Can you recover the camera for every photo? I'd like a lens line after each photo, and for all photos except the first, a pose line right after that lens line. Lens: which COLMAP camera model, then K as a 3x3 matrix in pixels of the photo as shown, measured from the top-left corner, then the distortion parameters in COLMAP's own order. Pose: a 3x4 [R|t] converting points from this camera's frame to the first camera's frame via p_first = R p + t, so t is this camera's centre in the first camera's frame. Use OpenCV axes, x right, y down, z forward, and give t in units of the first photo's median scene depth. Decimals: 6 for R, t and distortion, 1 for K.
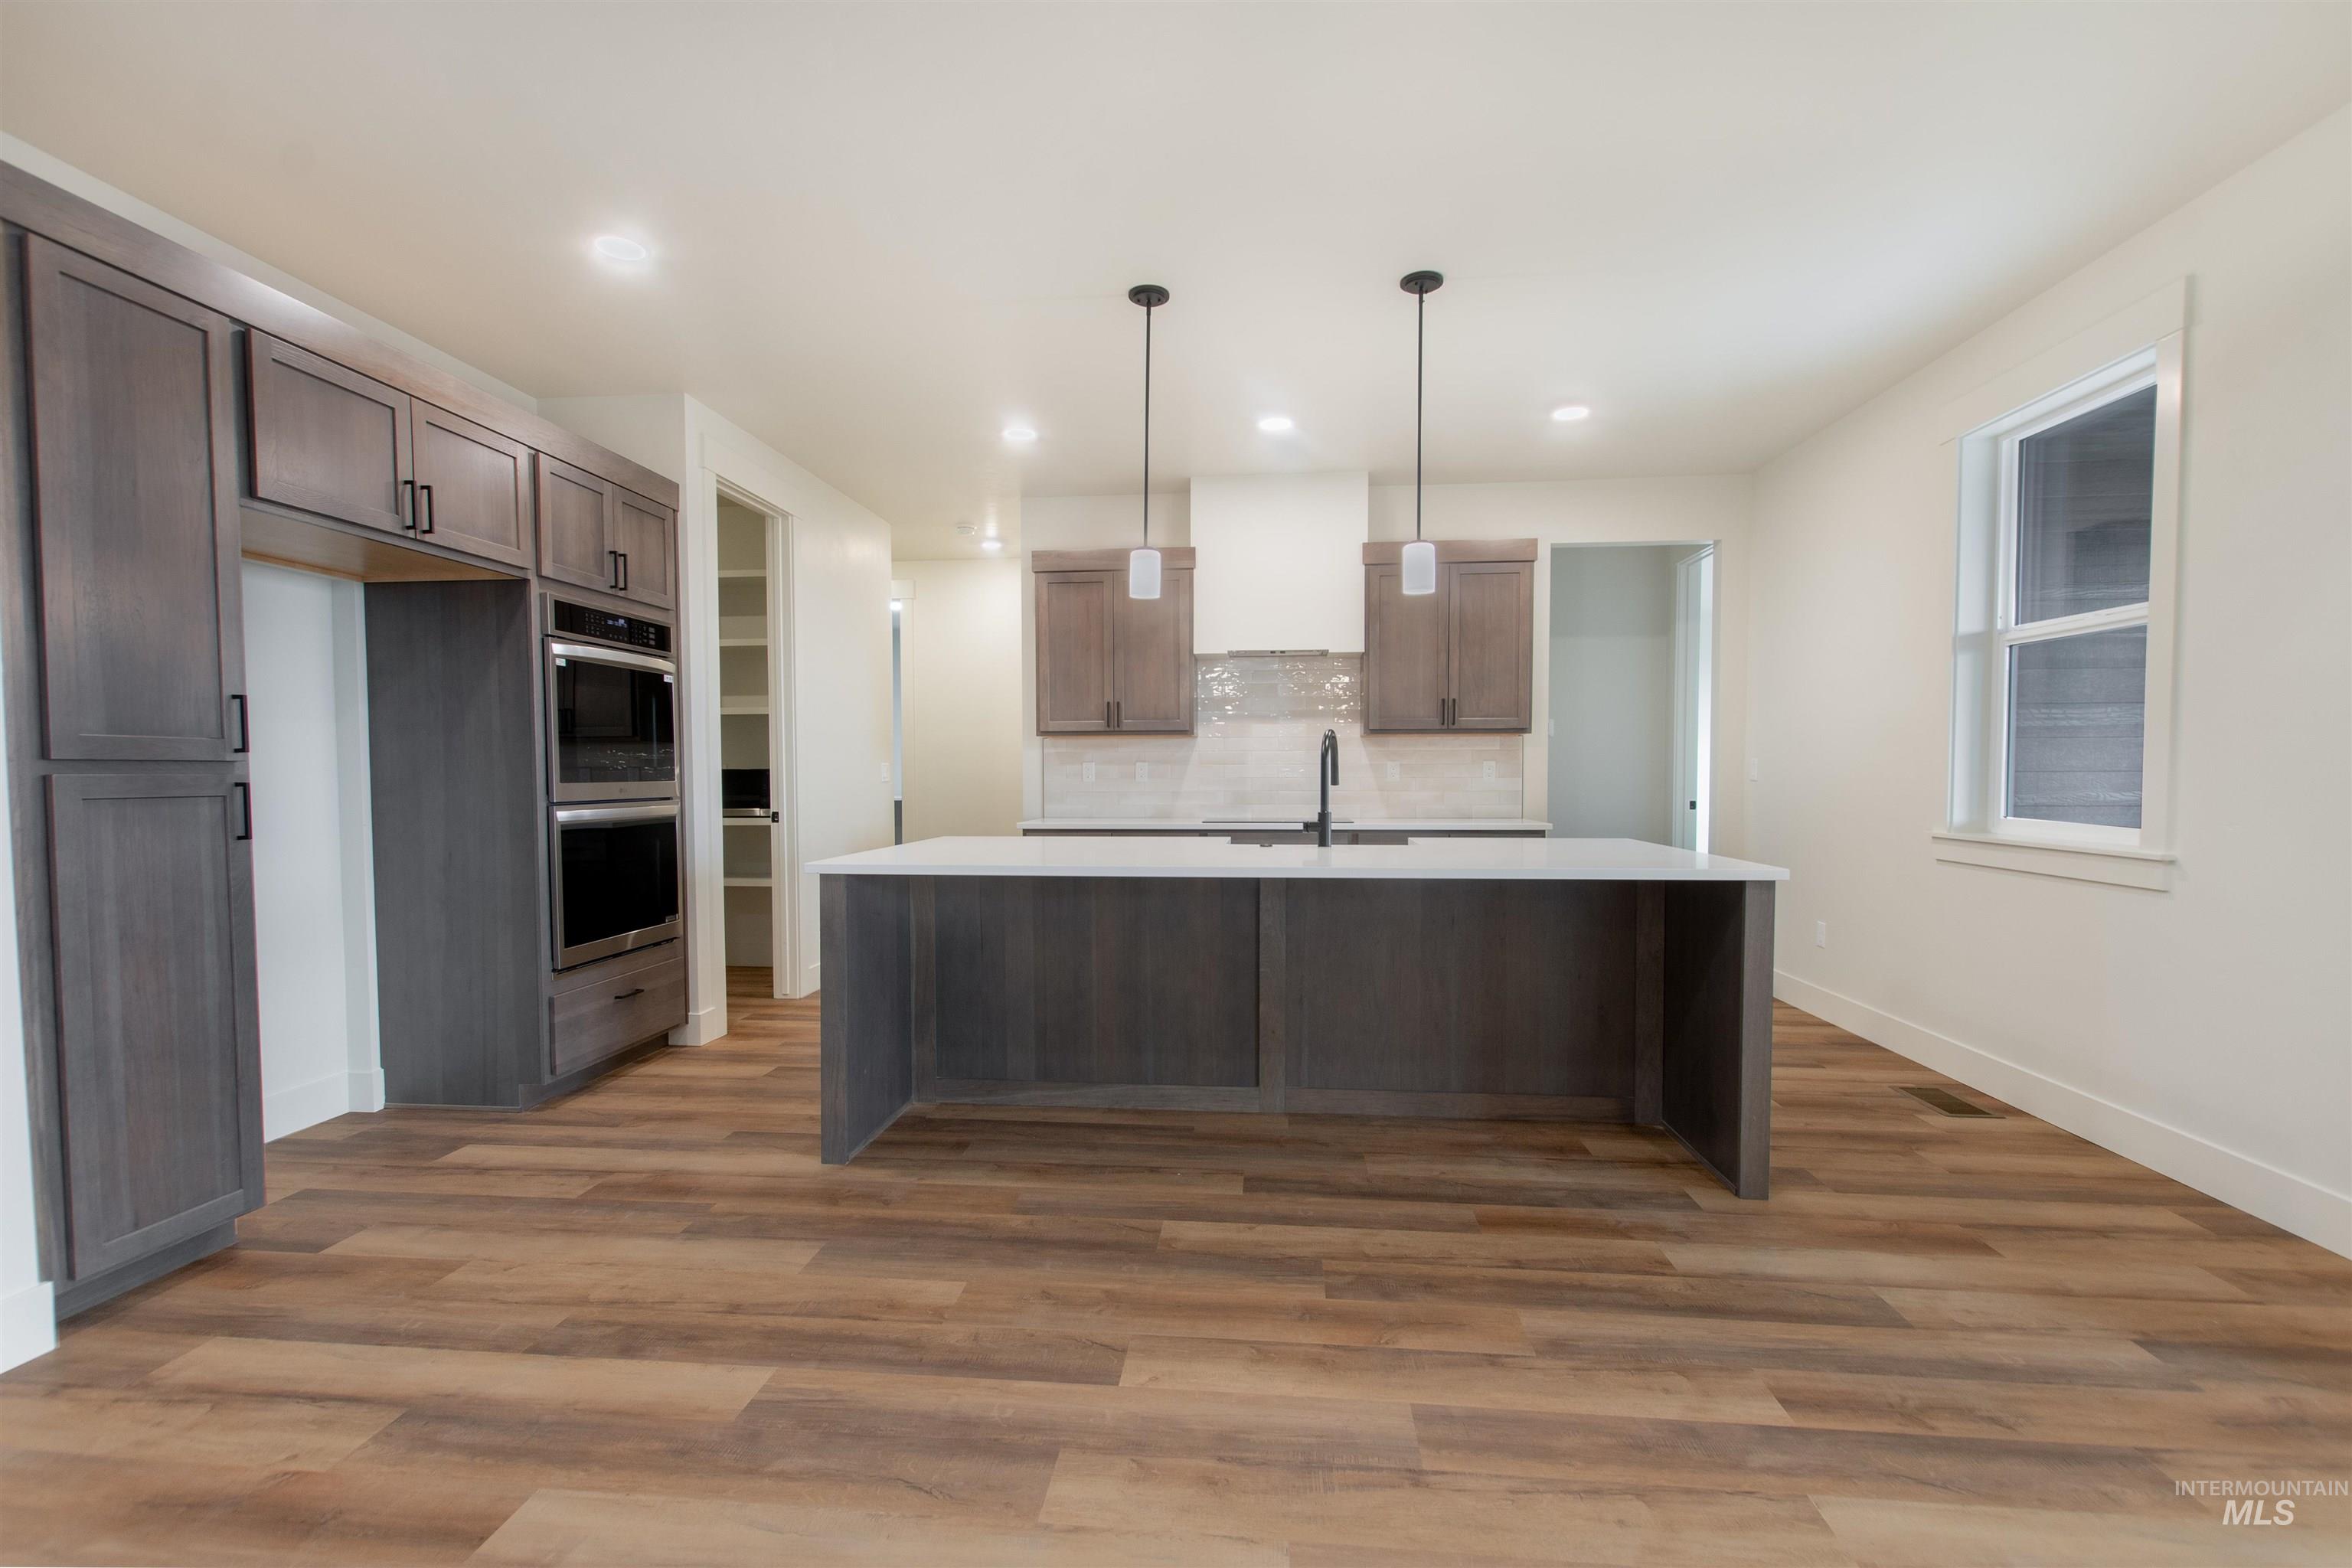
lens RADIAL K [[1047.7, 0, 1175.7], [0, 1047.7, 810.1], [0, 0, 1]] dist [0.001172, -0.000295]
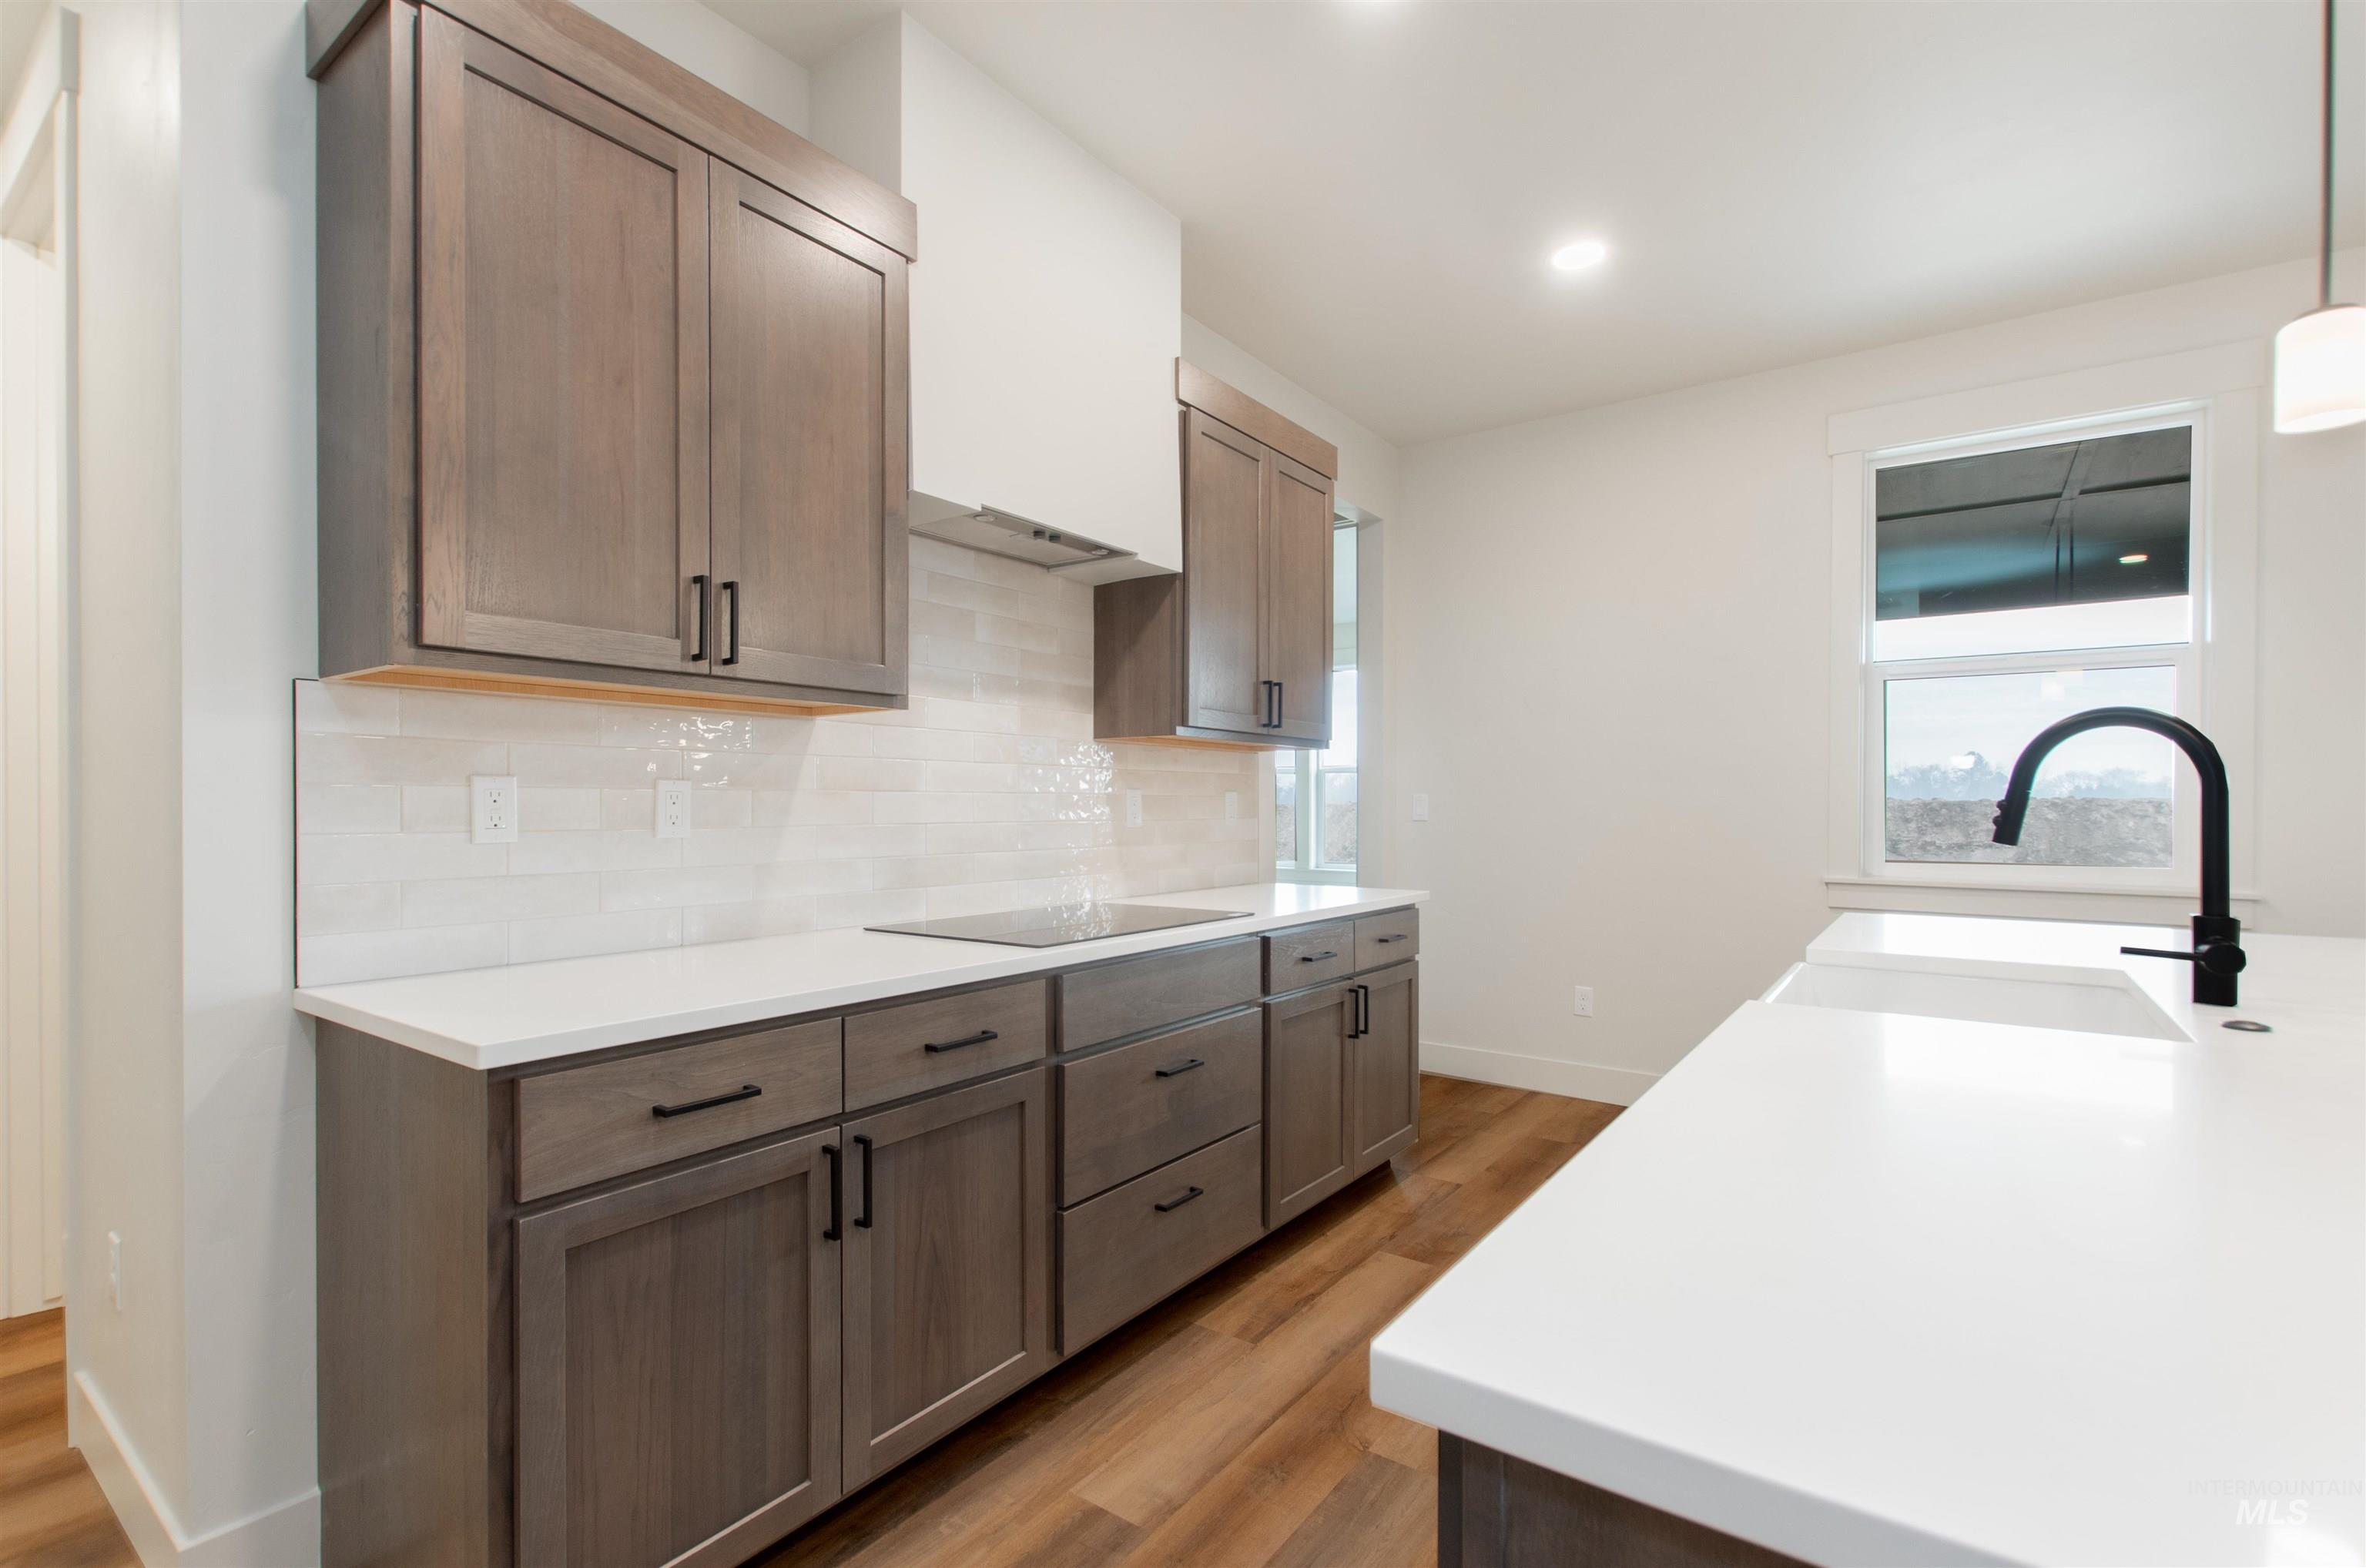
lens RADIAL K [[1066.2, 0, 1173.8], [0, 1066.2, 810.5], [0, 0, 1]] dist [0.018088, 0.000101]
pose [[0.513889, -0.000580, 0.857857, -0.424212], [0.028328, 0.999466, -0.016294, -0.044487], [-0.857389, 0.032675, 0.513631, 1.178008]]
